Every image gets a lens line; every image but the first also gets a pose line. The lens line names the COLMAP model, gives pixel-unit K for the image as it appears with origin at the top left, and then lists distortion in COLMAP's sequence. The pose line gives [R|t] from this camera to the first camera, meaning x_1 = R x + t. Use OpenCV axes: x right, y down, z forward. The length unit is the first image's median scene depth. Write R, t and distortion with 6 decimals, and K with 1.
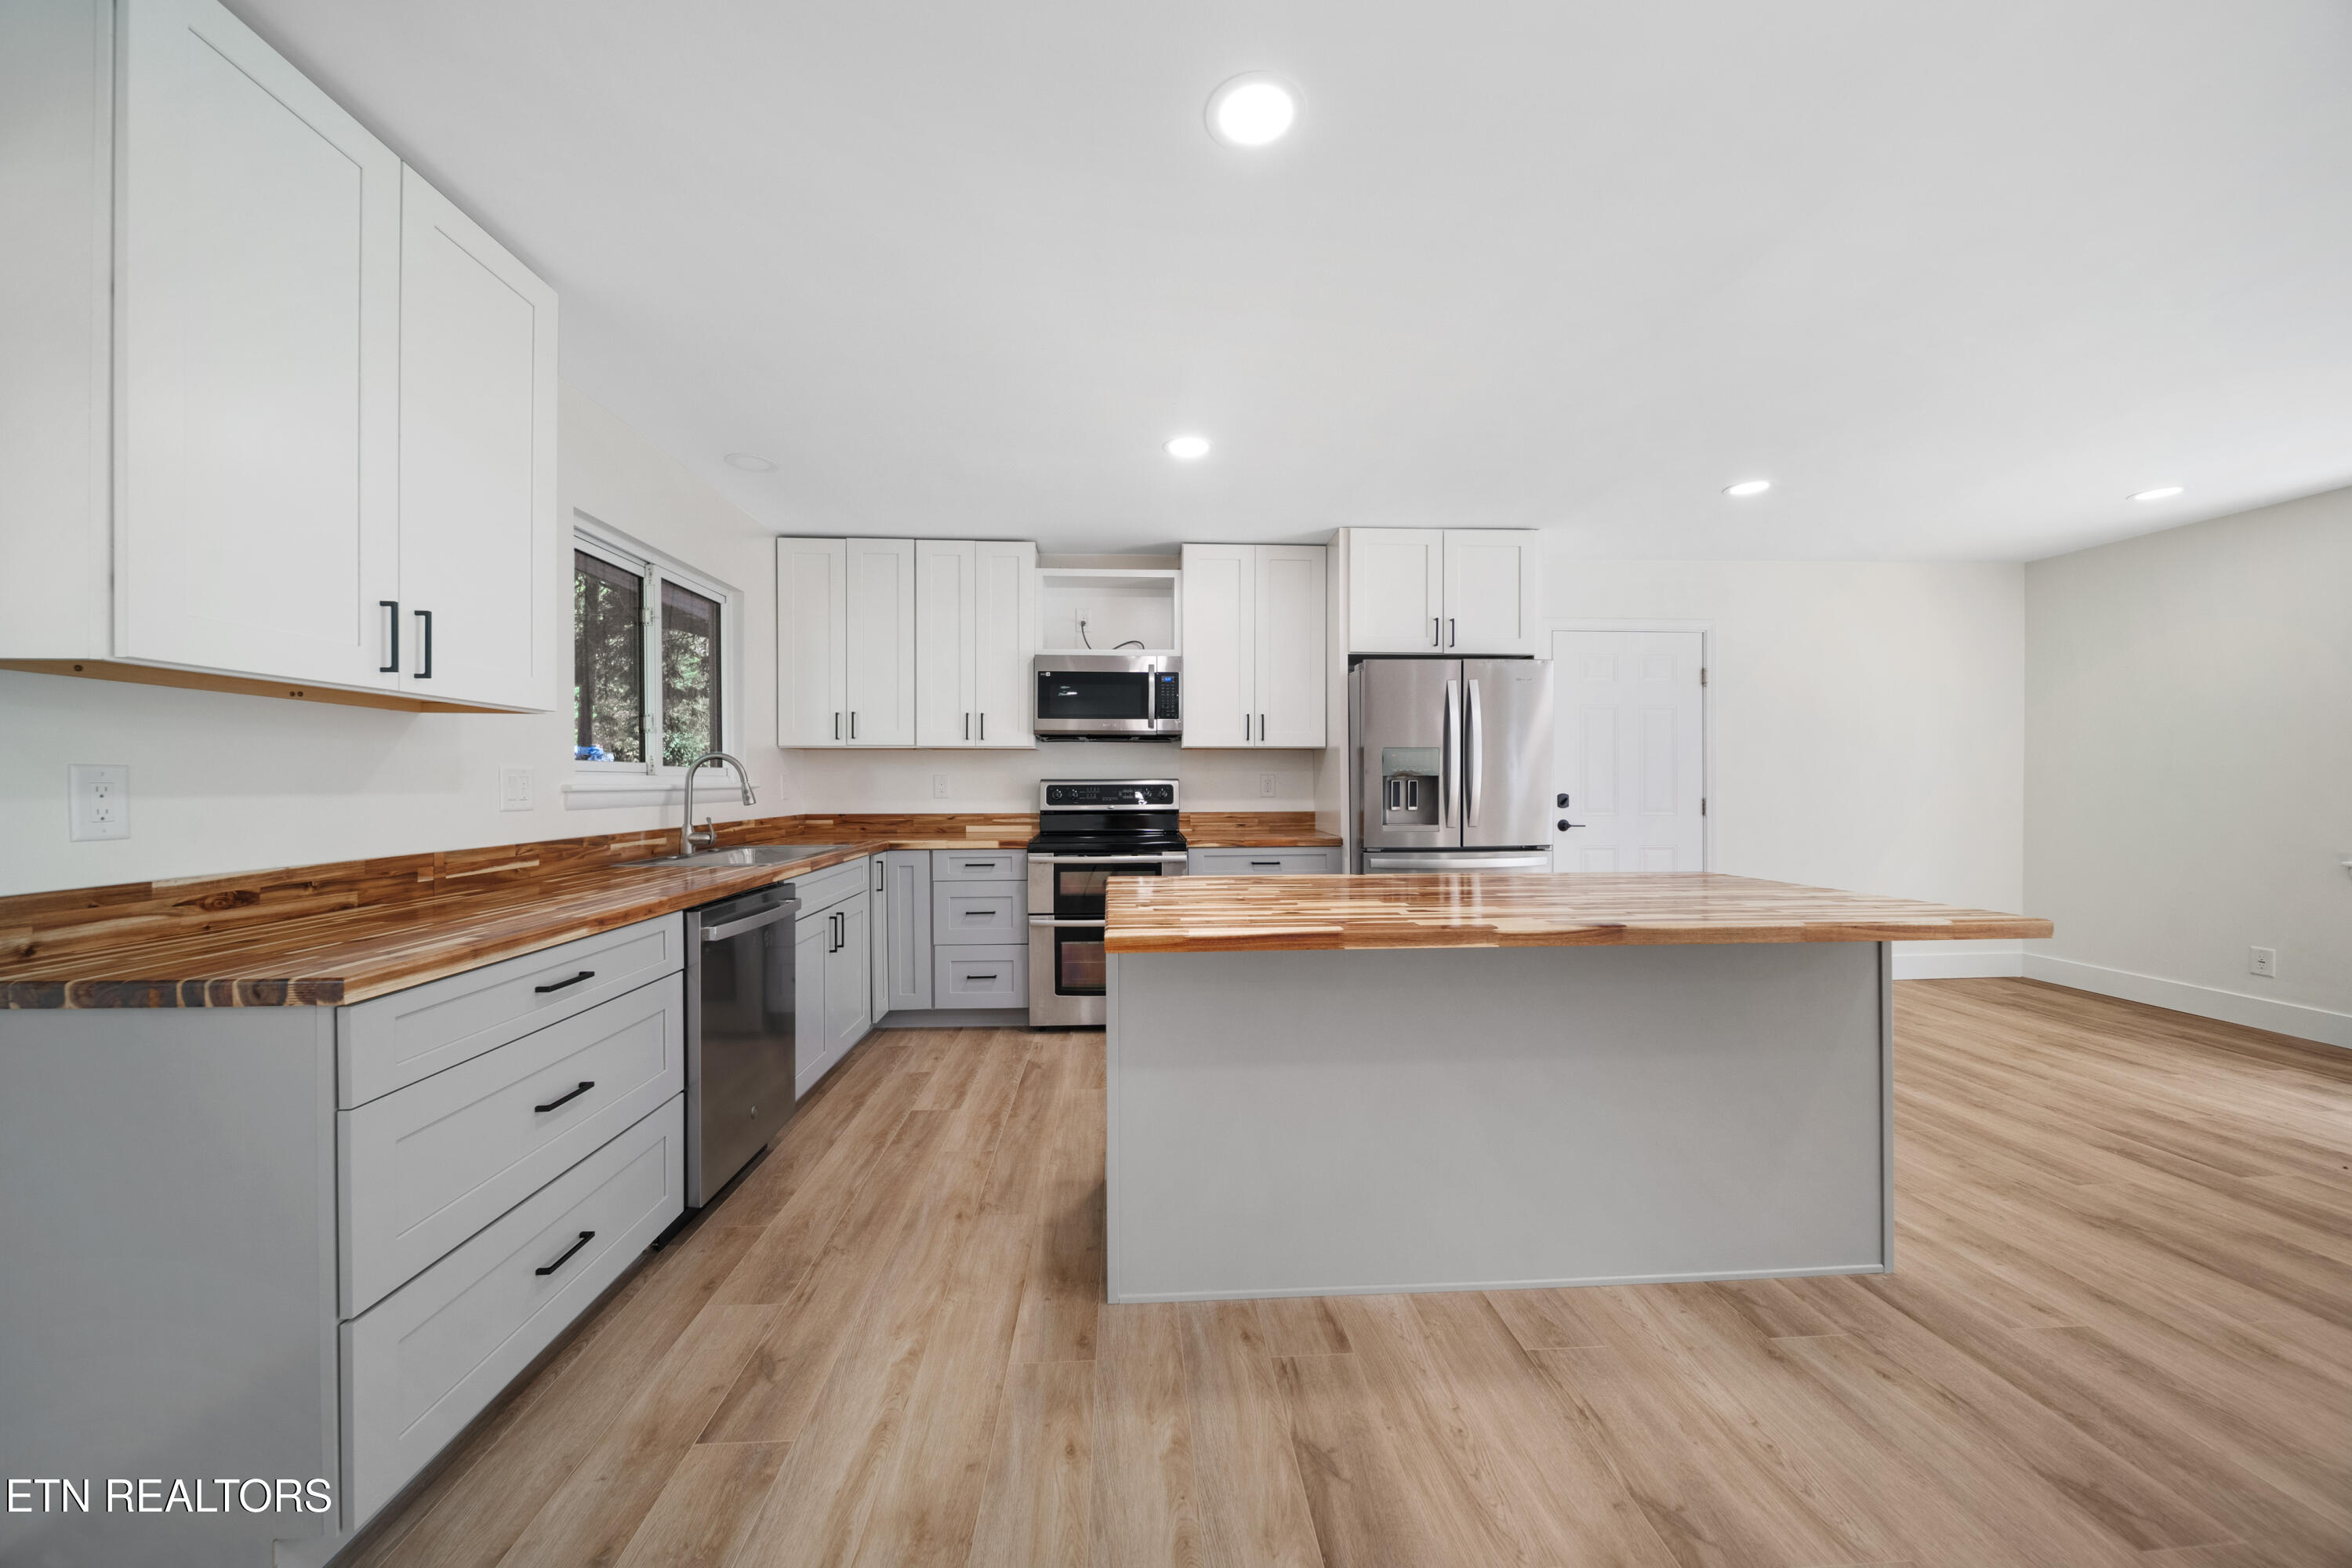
lens RADIAL K [[842.0, 0, 1159.2], [0, 842.0, 773.0], [0, 0, 1]] dist [0.000169, -0.001152]
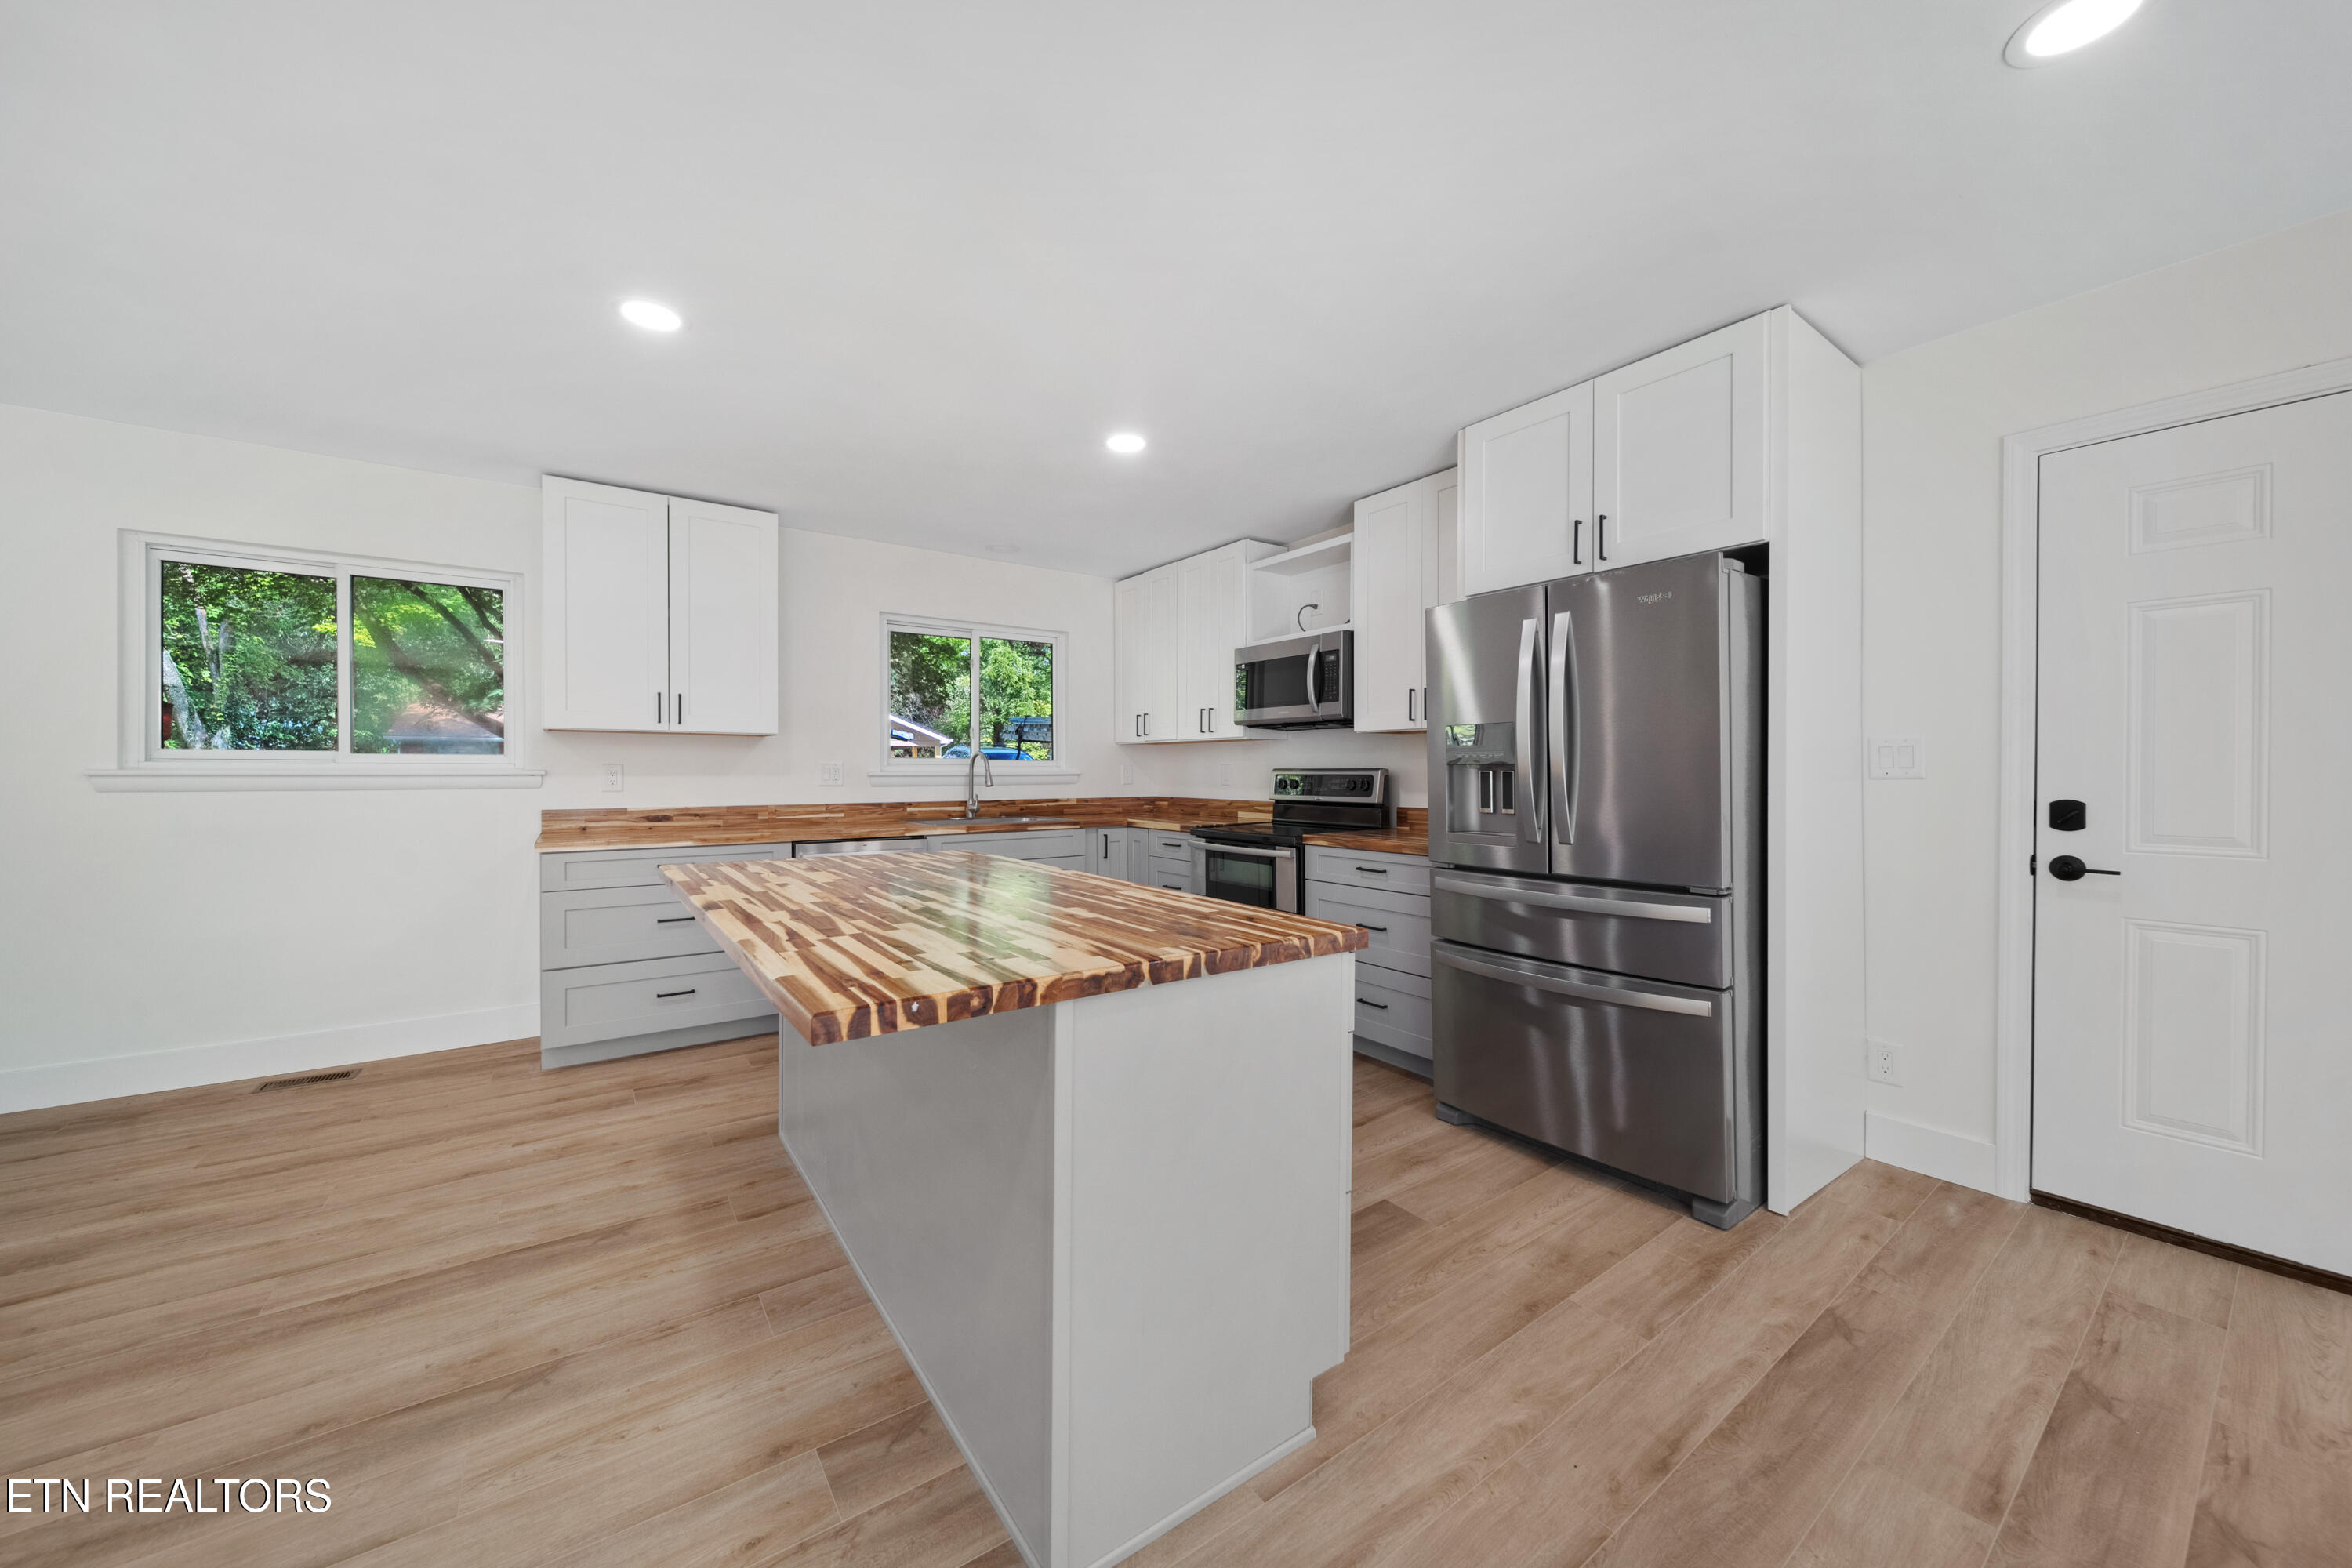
lens RADIAL K [[842.0, 0, 1153.9], [0, 842.0, 767.1], [0, 0, 1]] dist [0.000169, -0.001152]
pose [[0.523191, -0.001392, -0.852214, 0.735698], [0.007376, 0.999969, 0.002894, 0.001738], [0.852183, -0.007800, 0.523185, 0.393024]]
